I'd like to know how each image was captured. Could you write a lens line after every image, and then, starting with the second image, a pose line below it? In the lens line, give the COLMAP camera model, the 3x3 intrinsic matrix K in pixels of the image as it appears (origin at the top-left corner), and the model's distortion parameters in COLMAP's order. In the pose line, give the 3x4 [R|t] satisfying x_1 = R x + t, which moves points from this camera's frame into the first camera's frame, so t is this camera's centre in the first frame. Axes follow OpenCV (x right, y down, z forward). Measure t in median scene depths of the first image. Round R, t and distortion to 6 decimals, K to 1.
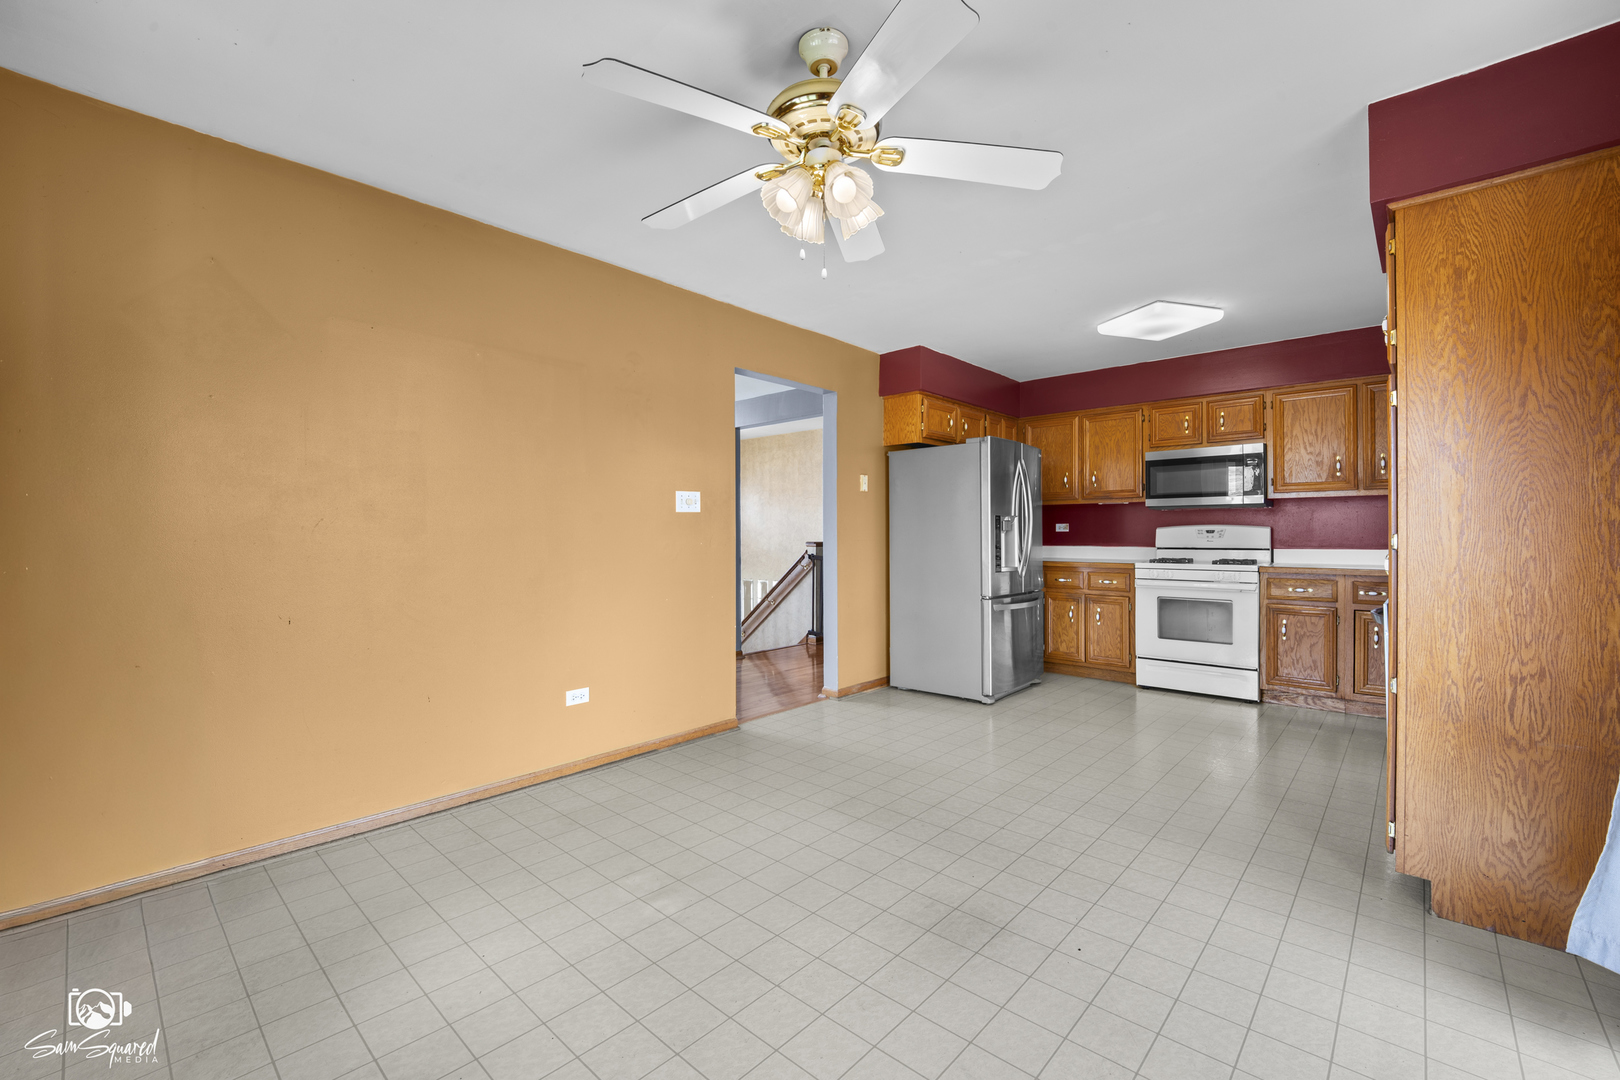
lens RADIAL K [[669.8, 0, 816.0], [0, 669.8, 534.0], [0, 0, 1]] dist [0.013124, -0.015722]
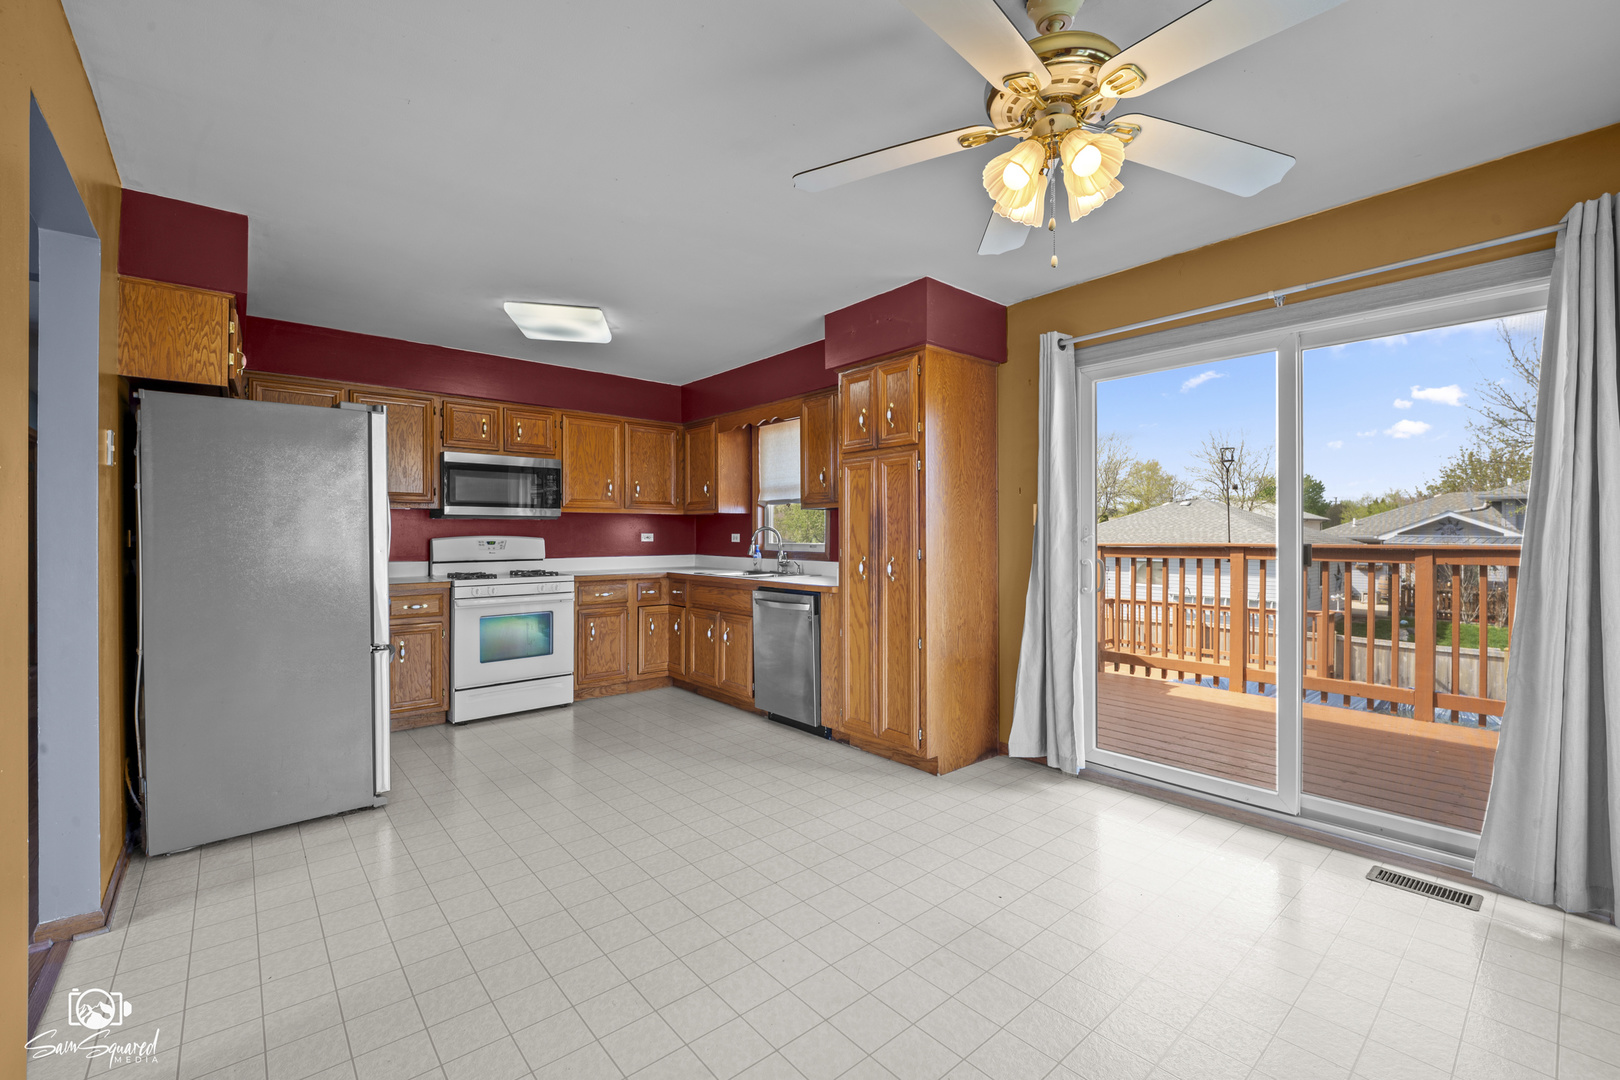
lens RADIAL K [[669.8, 0, 816.0], [0, 669.8, 534.0], [0, 0, 1]] dist [0.013124, -0.015722]
pose [[0.124112, 0.002566, 0.992265, -0.322980], [0.000724, 0.999996, -0.002677, -0.014044], [-0.992268, 0.001050, 0.124110, 0.442977]]
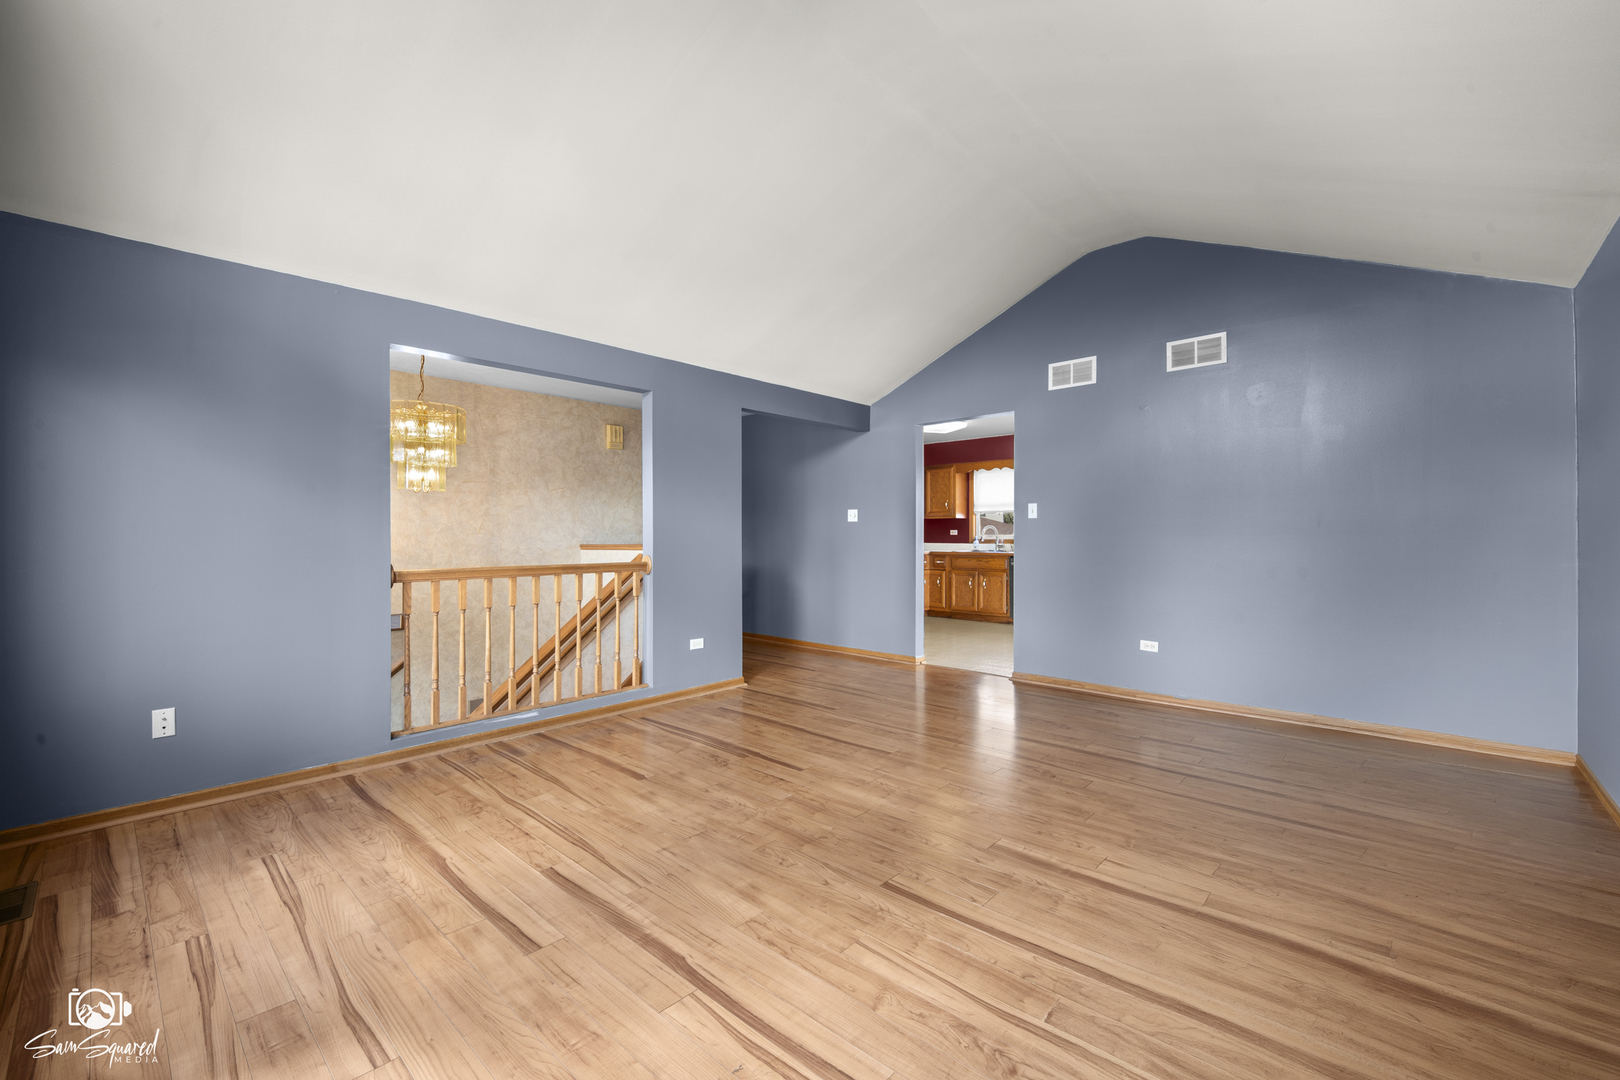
lens RADIAL K [[669.8, 0, 816.0], [0, 669.8, 534.0], [0, 0, 1]] dist [0.013124, -0.015722]
pose [[0.009820, 0.004881, 0.999940, -1.200835], [0.000528, 0.999988, -0.004887, 0.003972], [-0.999952, 0.000576, 0.009818, 1.119751]]
